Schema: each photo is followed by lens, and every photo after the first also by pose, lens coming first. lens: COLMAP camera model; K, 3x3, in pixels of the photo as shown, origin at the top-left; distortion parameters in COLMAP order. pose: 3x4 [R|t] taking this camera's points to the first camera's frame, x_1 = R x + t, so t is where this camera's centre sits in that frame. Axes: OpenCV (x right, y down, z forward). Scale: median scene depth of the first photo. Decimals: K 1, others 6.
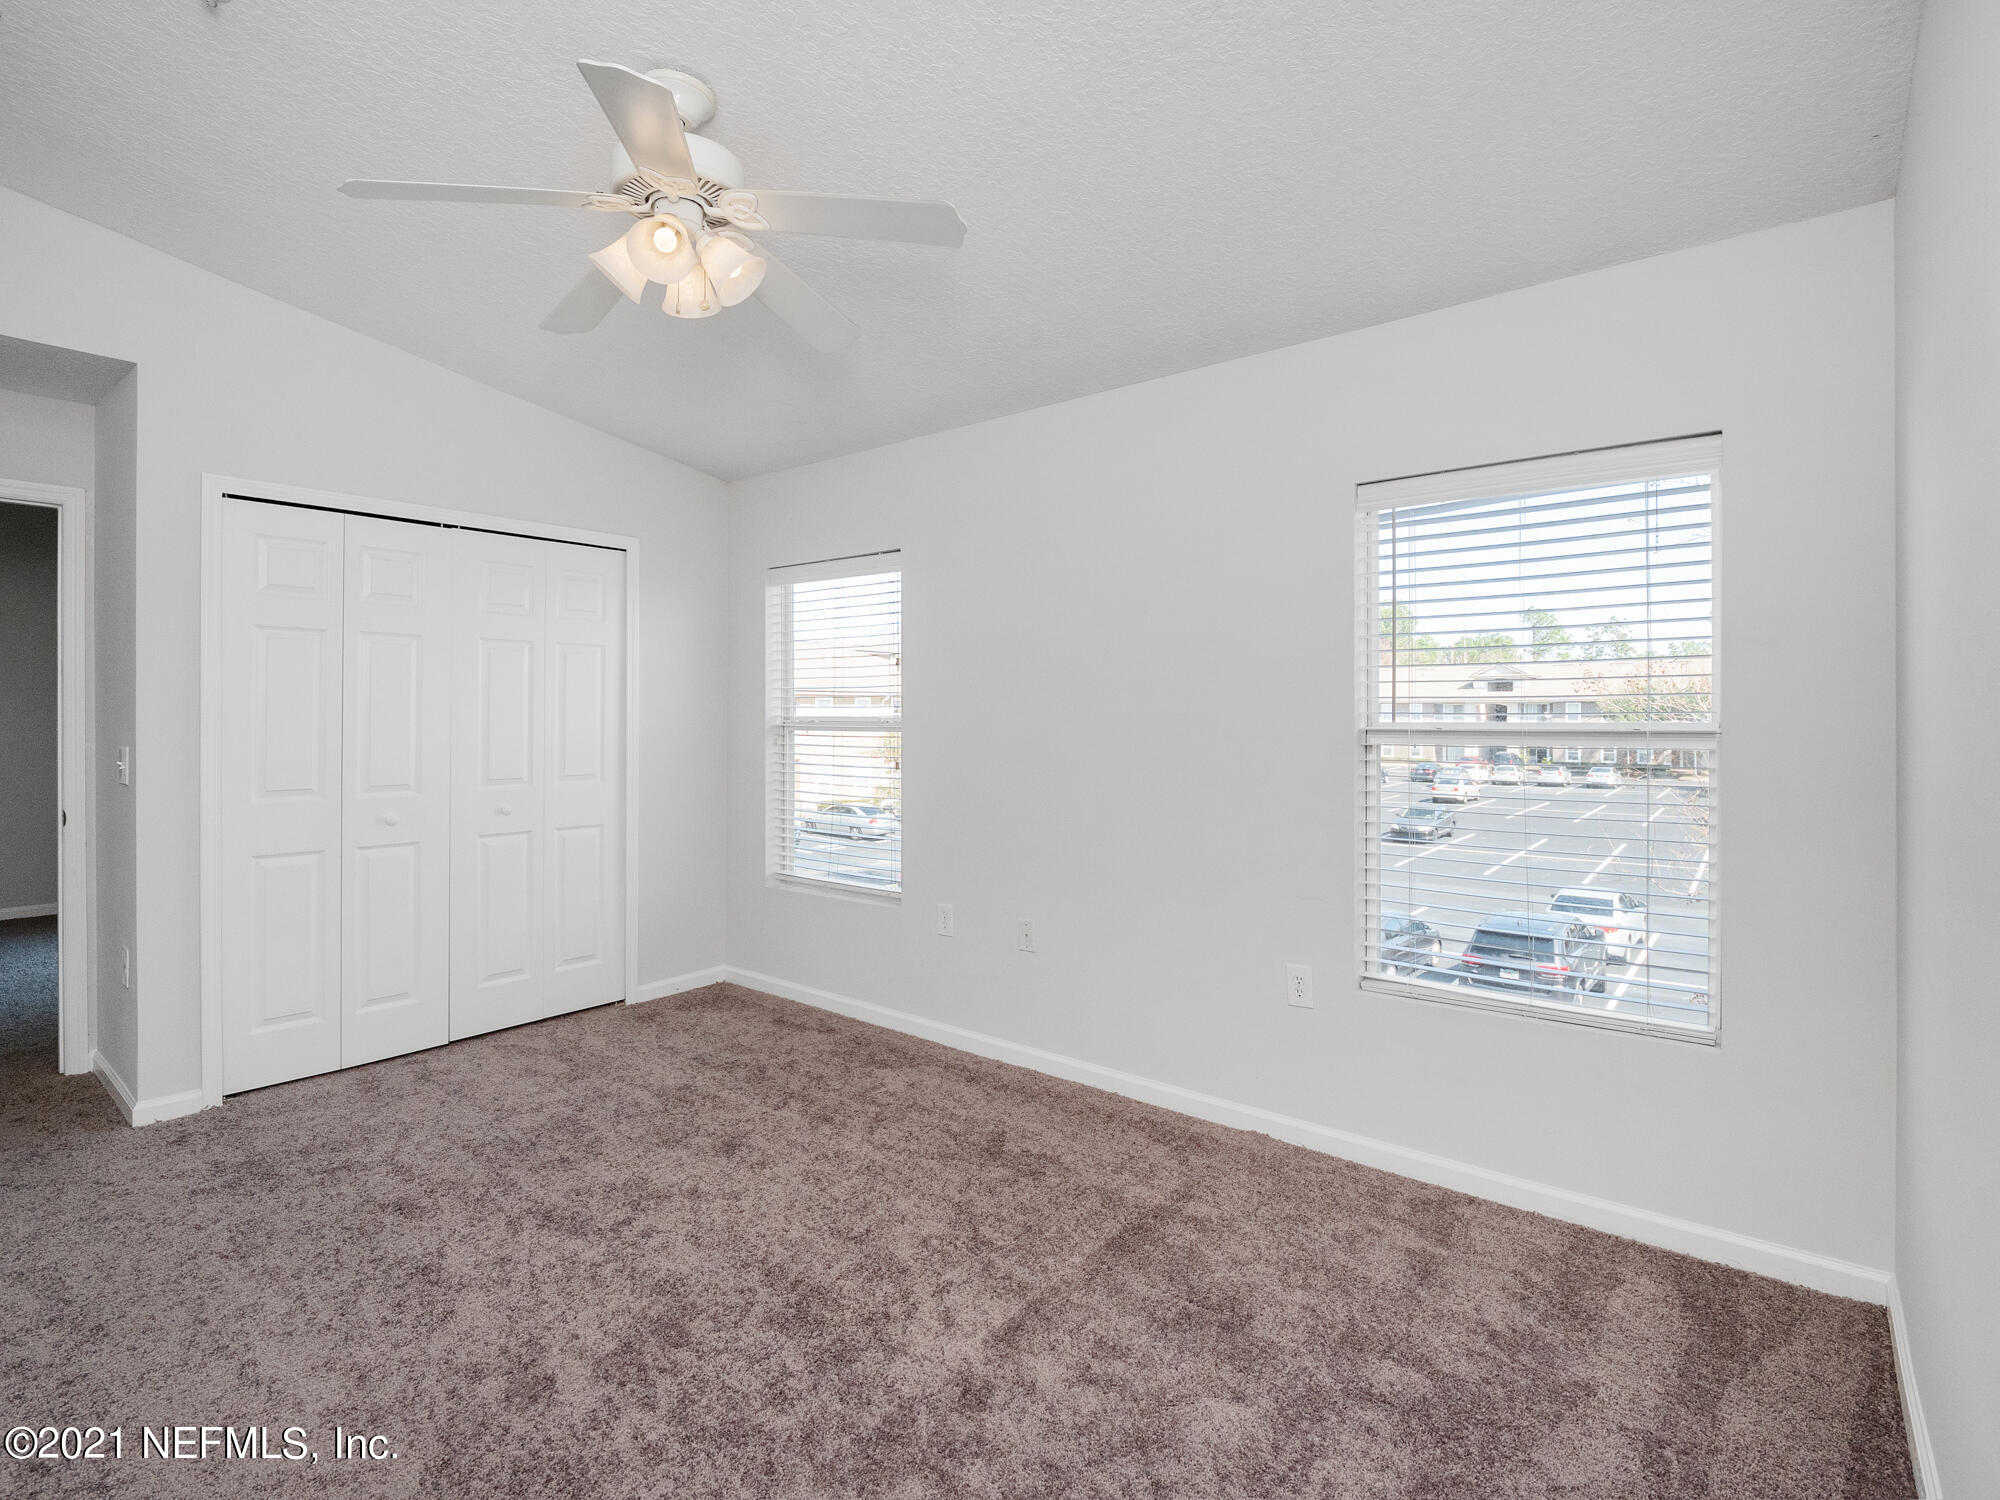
lens RADIAL K [[991.5, 0, 978.5], [0, 991.5, 718.7], [0, 0, 1]] dist [-0.025367, -0.000568]
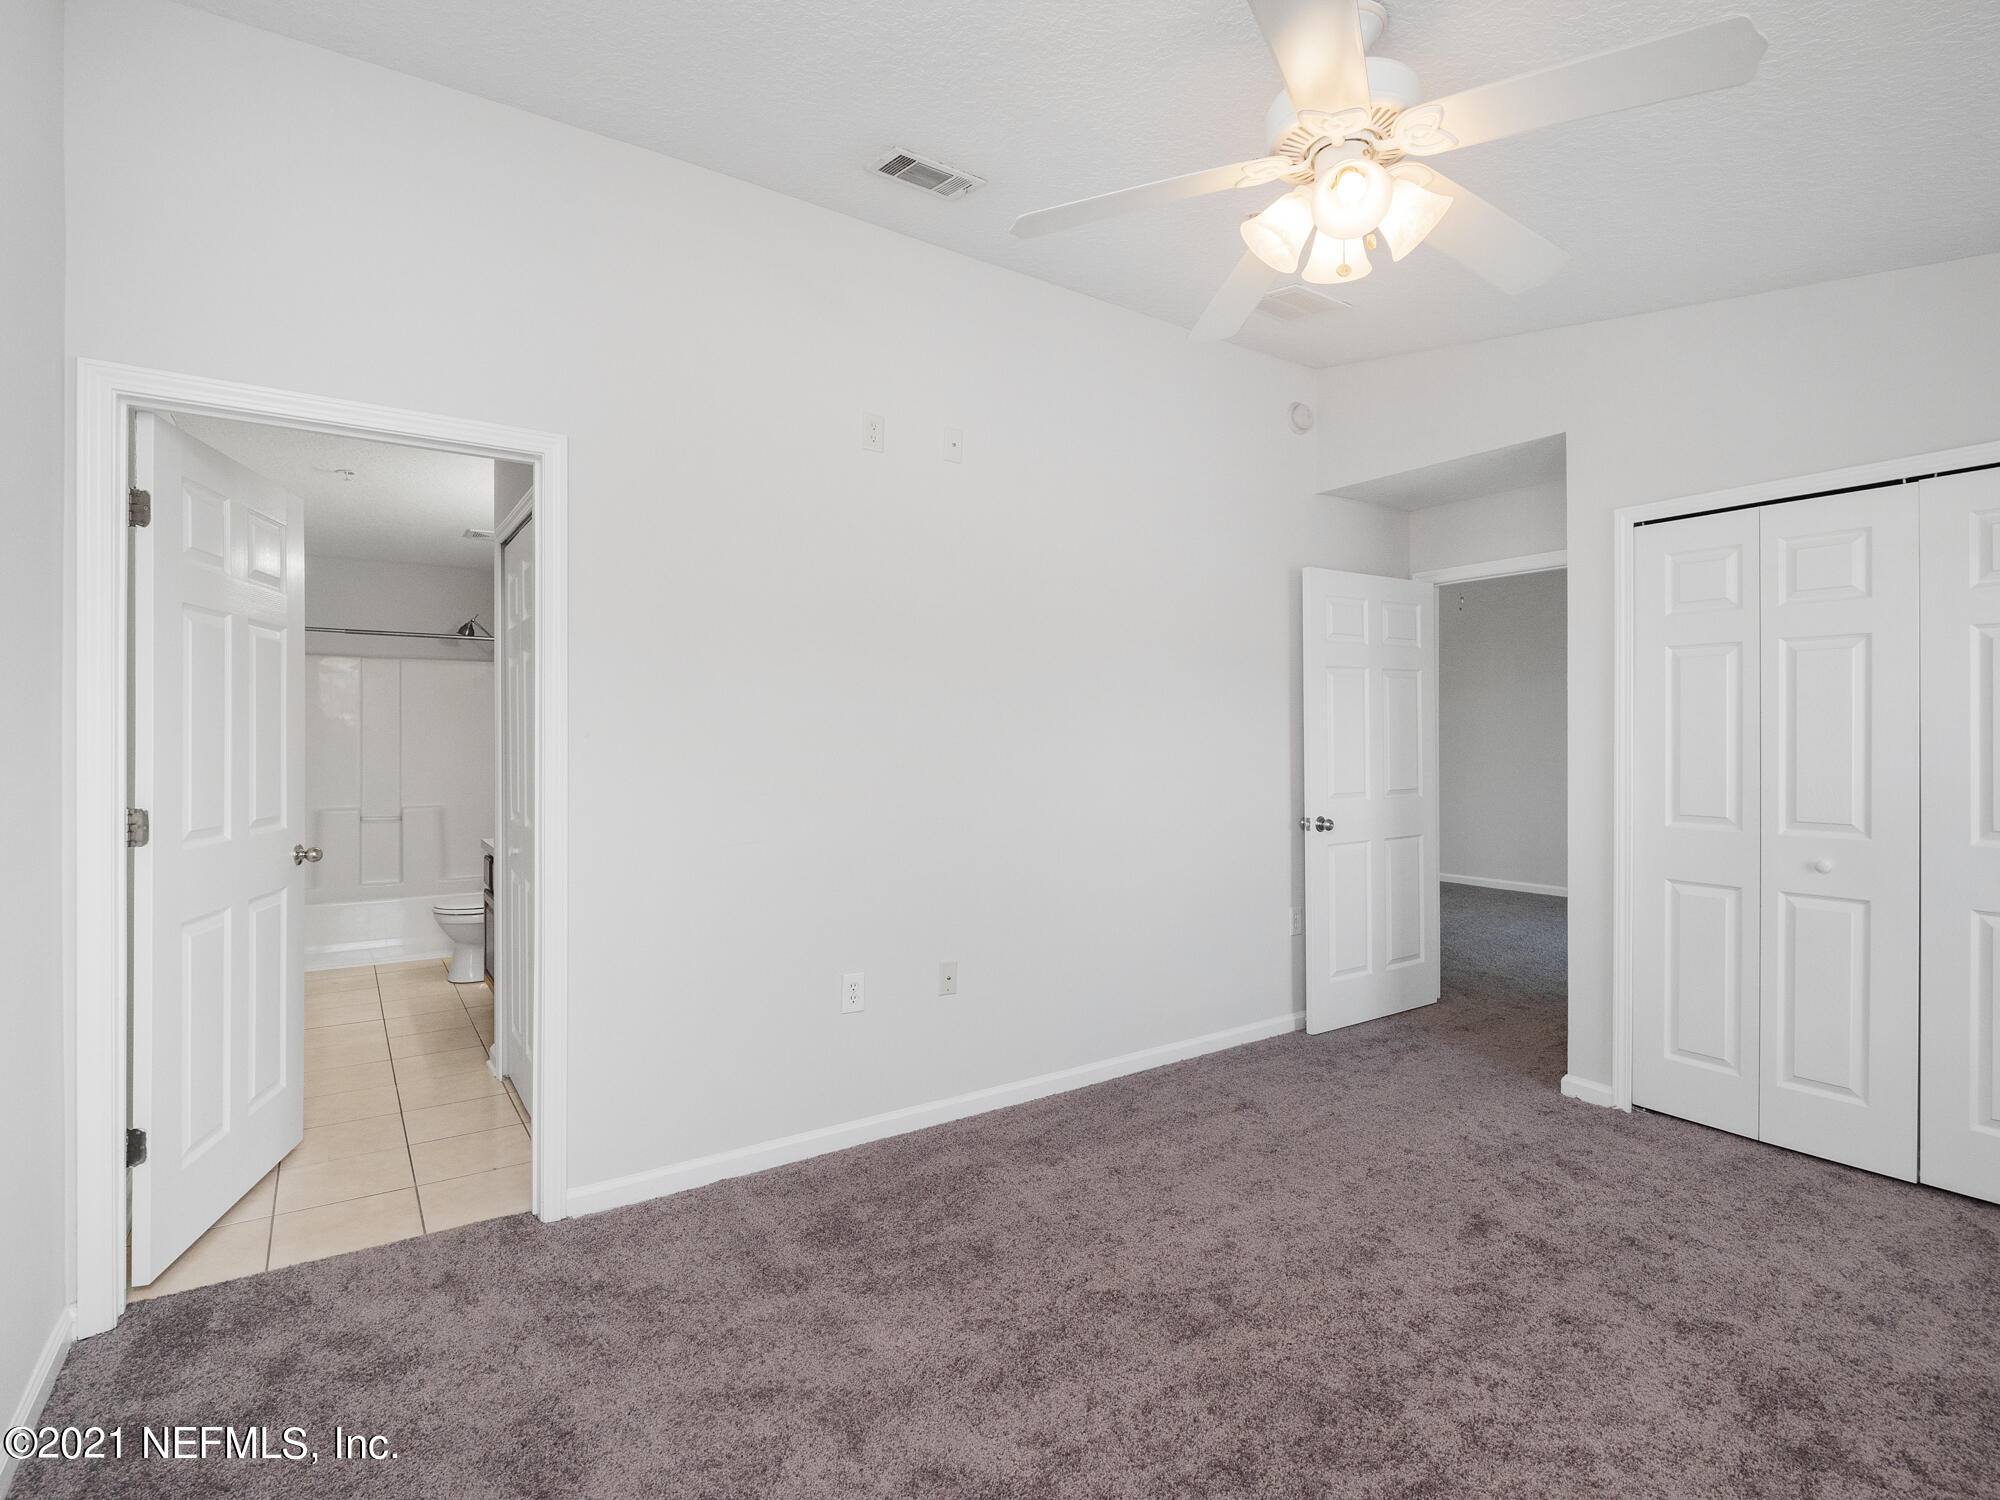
lens RADIAL K [[991.5, 0, 978.5], [0, 991.5, 718.7], [0, 0, 1]] dist [-0.025367, -0.000568]
pose [[-0.296644, -0.010539, -0.954930, 0.445731], [-0.004062, 0.999944, -0.009774, -0.010758], [0.954980, 0.000980, -0.296670, 0.665622]]
